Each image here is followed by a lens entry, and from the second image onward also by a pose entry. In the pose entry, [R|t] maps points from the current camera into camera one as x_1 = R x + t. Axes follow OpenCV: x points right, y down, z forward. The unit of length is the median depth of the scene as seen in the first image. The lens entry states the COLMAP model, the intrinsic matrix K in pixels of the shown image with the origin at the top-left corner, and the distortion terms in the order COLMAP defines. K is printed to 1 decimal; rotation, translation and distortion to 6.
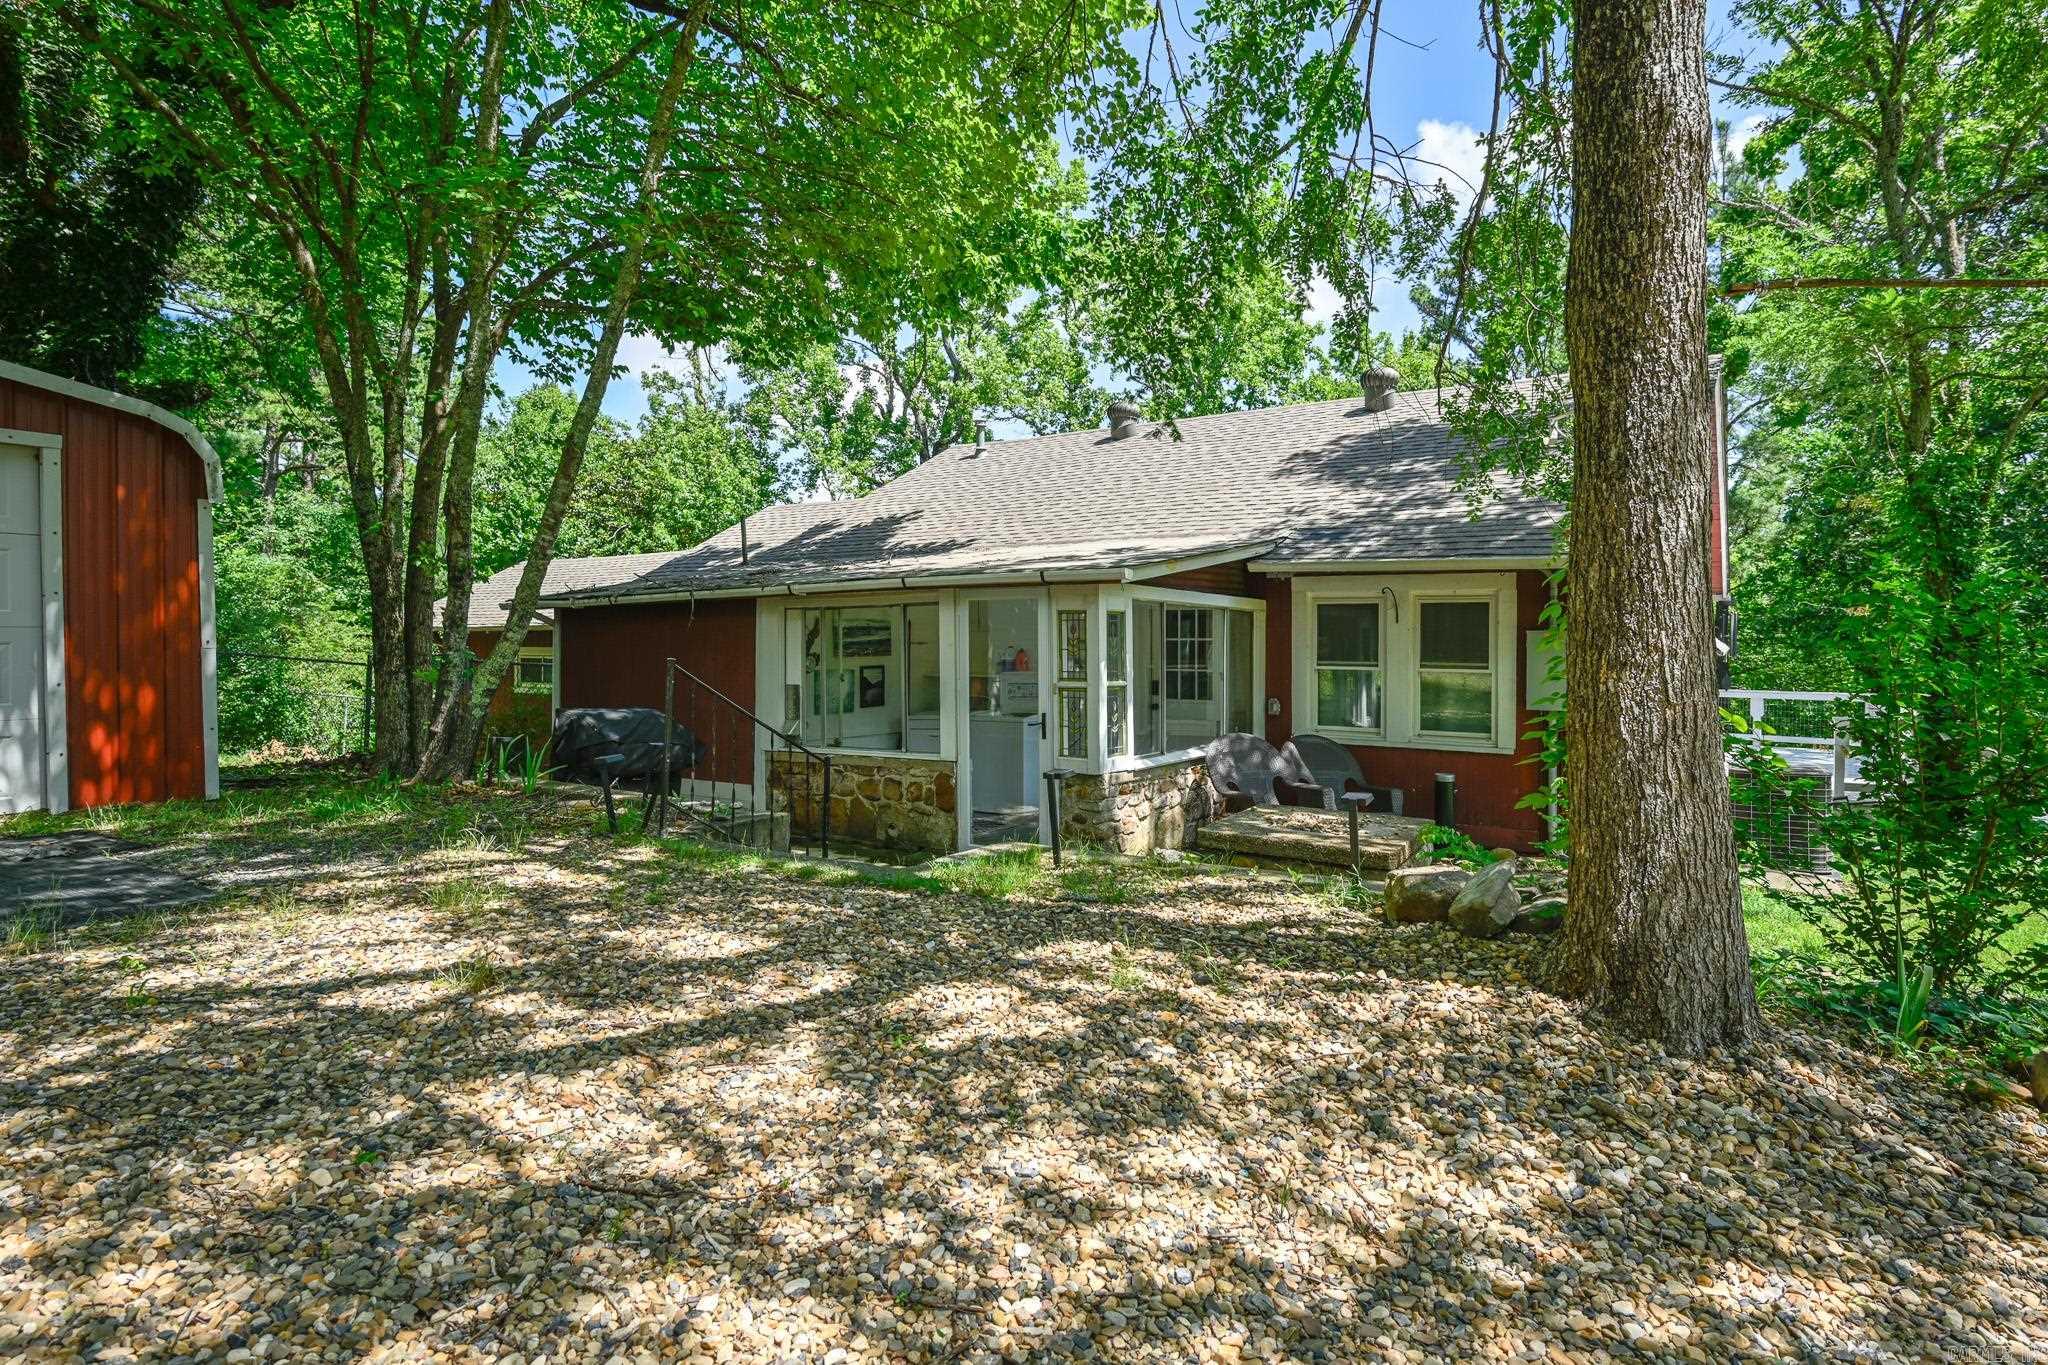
lens RADIAL K [[946.7, 0, 1020.4], [0, 946.7, 638.2], [0, 0, 1]] dist [-0.002566, -0.000560]
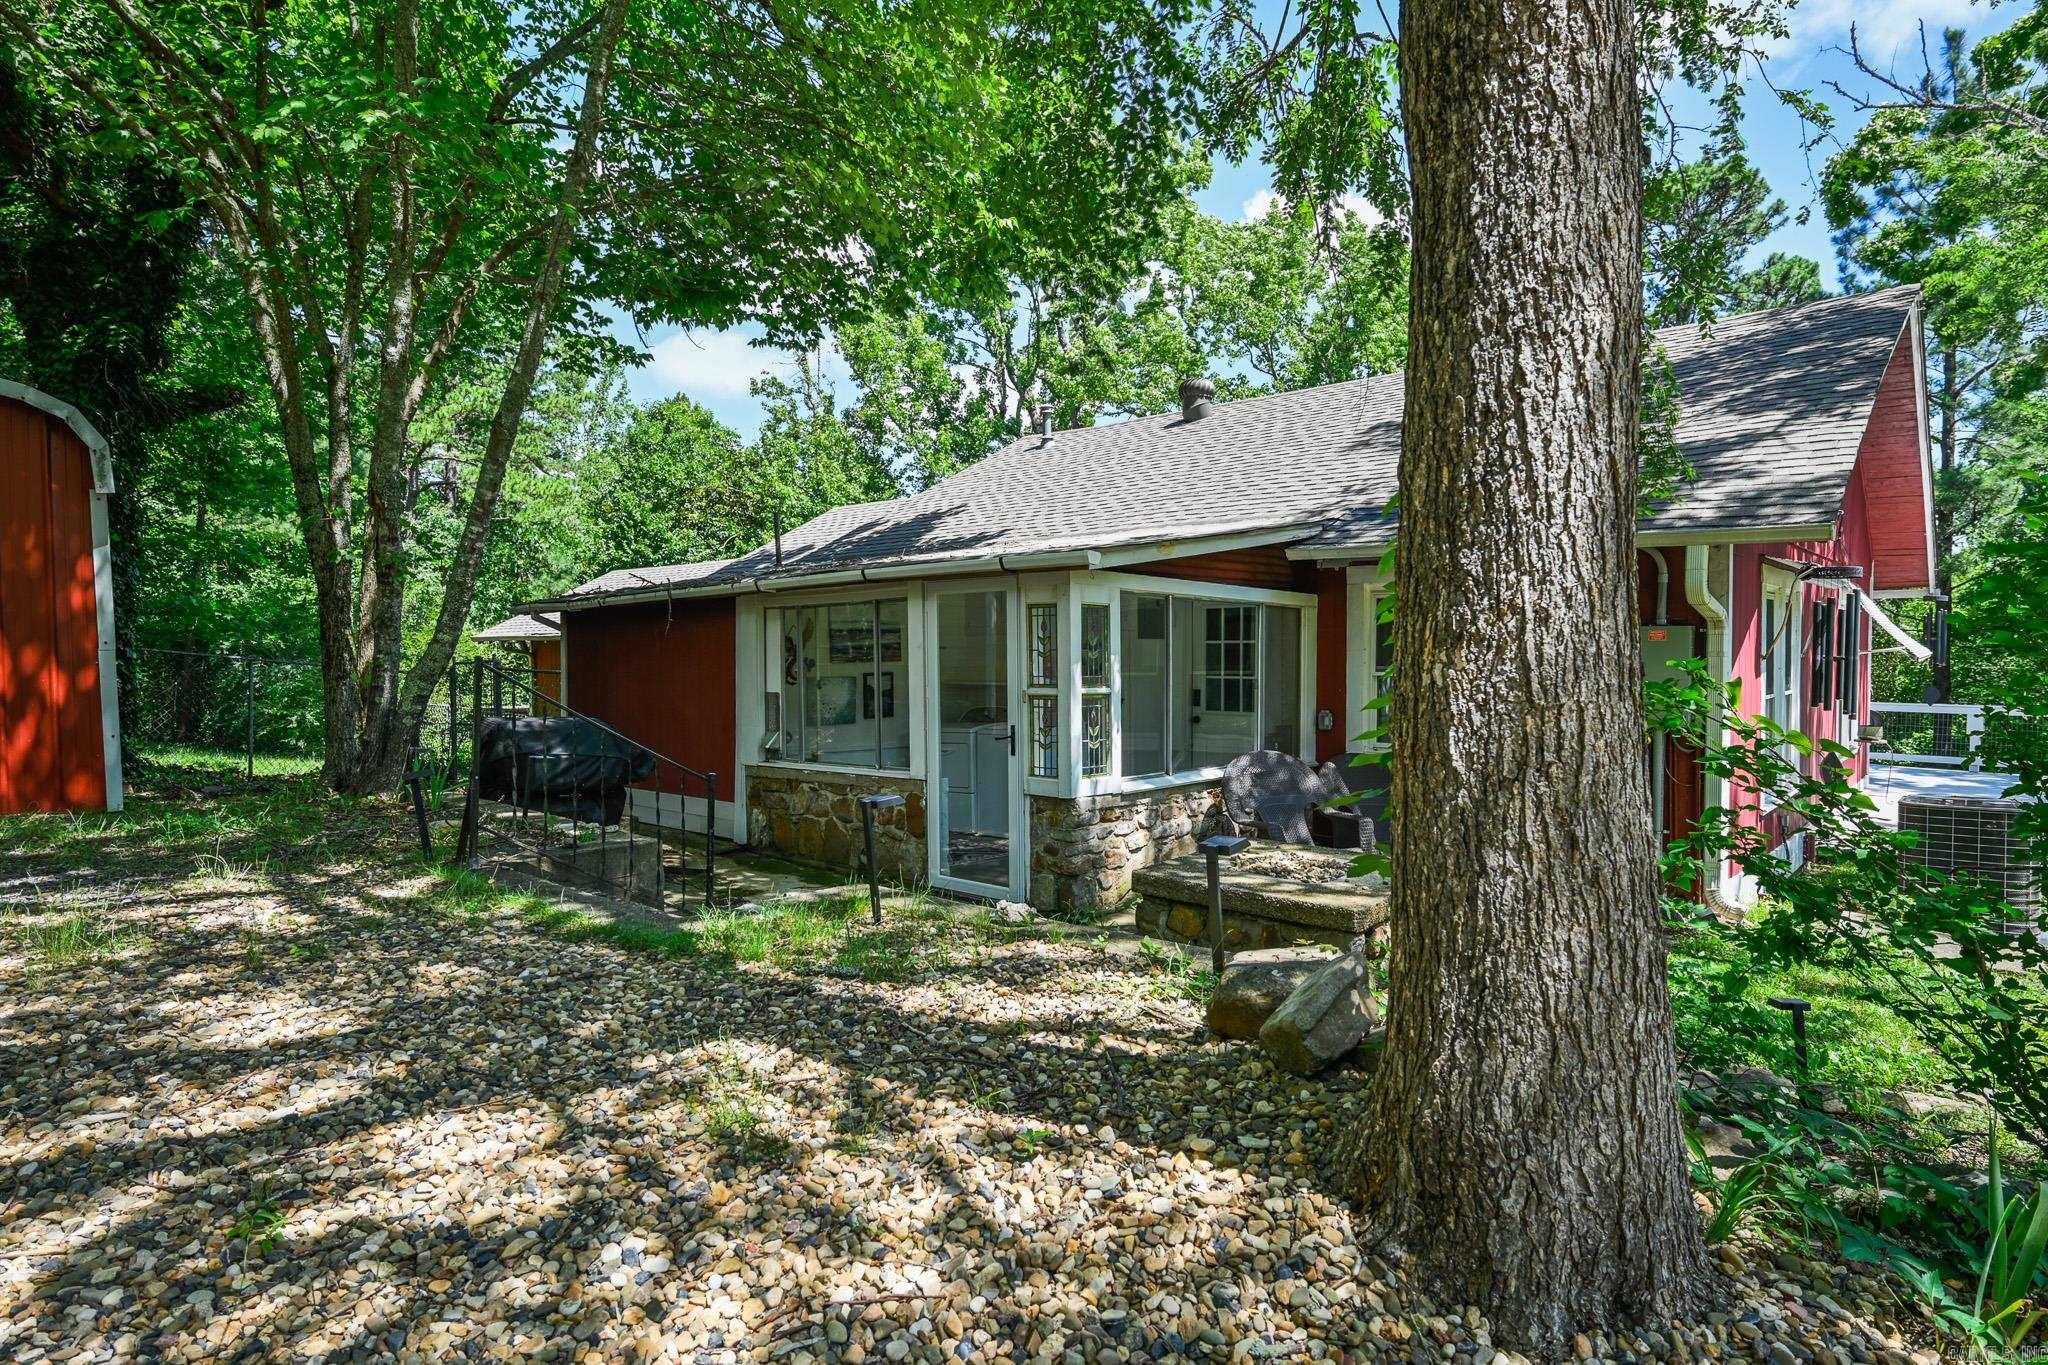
lens RADIAL K [[967.5, 0, 1061.0], [0, 967.5, 677.1], [0, 0, 1]] dist [-0.002538, 0.000566]
pose [[0.993521, 0.000868, -0.113648, 0.163033], [0.002213, 0.999634, 0.026975, 0.012333], [0.113629, -0.027052, 0.993155, 0.138341]]
